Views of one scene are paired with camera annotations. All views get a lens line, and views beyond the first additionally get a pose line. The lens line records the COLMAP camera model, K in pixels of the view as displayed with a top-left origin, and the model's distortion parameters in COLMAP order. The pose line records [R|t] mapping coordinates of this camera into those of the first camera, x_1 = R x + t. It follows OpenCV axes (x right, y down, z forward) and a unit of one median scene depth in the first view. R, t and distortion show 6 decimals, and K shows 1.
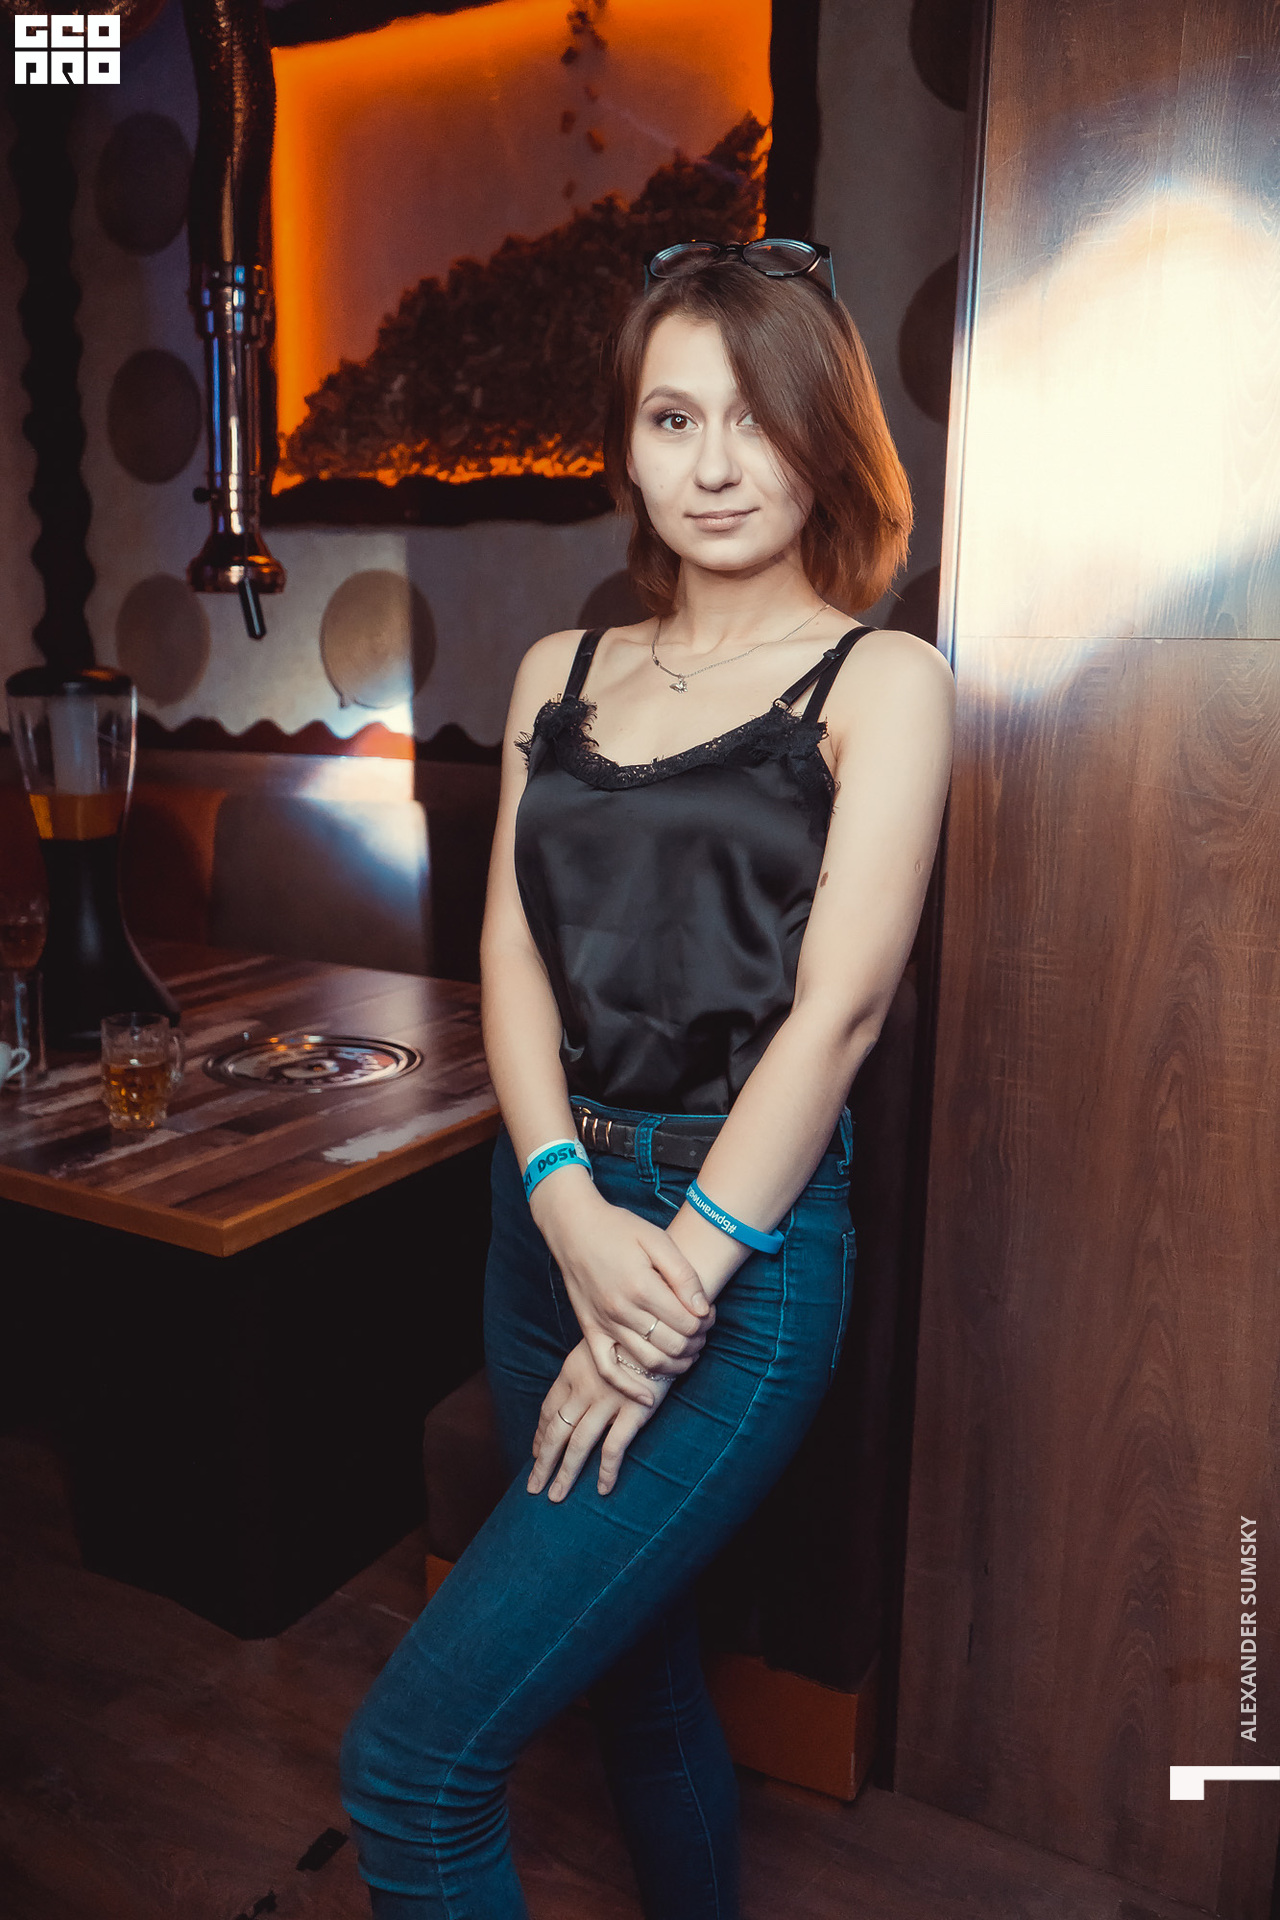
lens RADIAL K [[1564.7, 0, 614.5], [0, 1564.7, 919.5], [0, 0, 1]] dist [-0.025095, 0.024043]
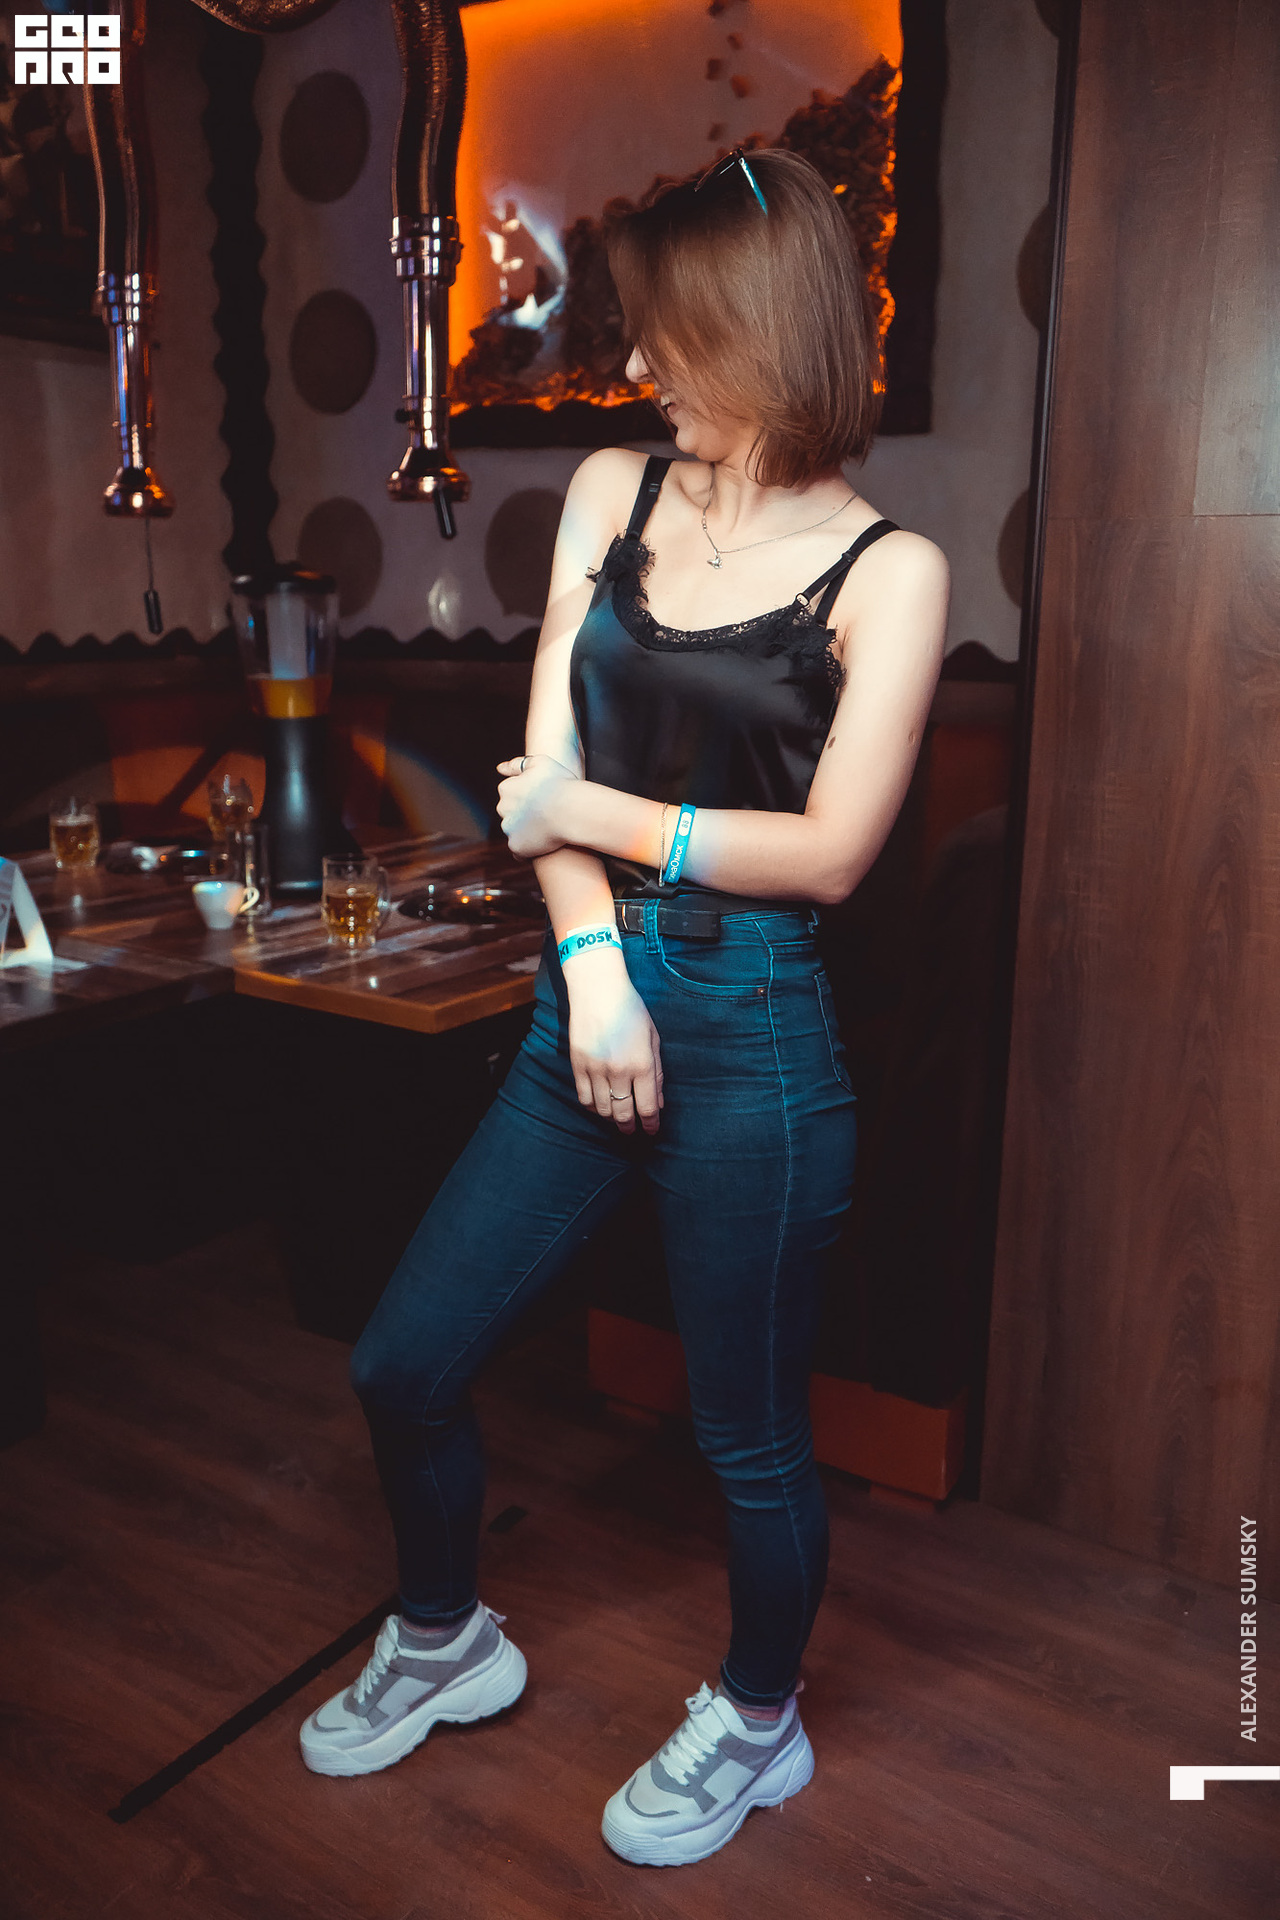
lens RADIAL K [[1564.7, 0, 612.7], [0, 1564.7, 937.4], [0, 0, 1]] dist [-0.025095, 0.024043]
pose [[0.996631, 0.010717, -0.081312, -0.005642], [-0.006804, 0.998812, 0.048247, 0.047605], [0.081732, -0.047531, 0.995520, -0.131546]]
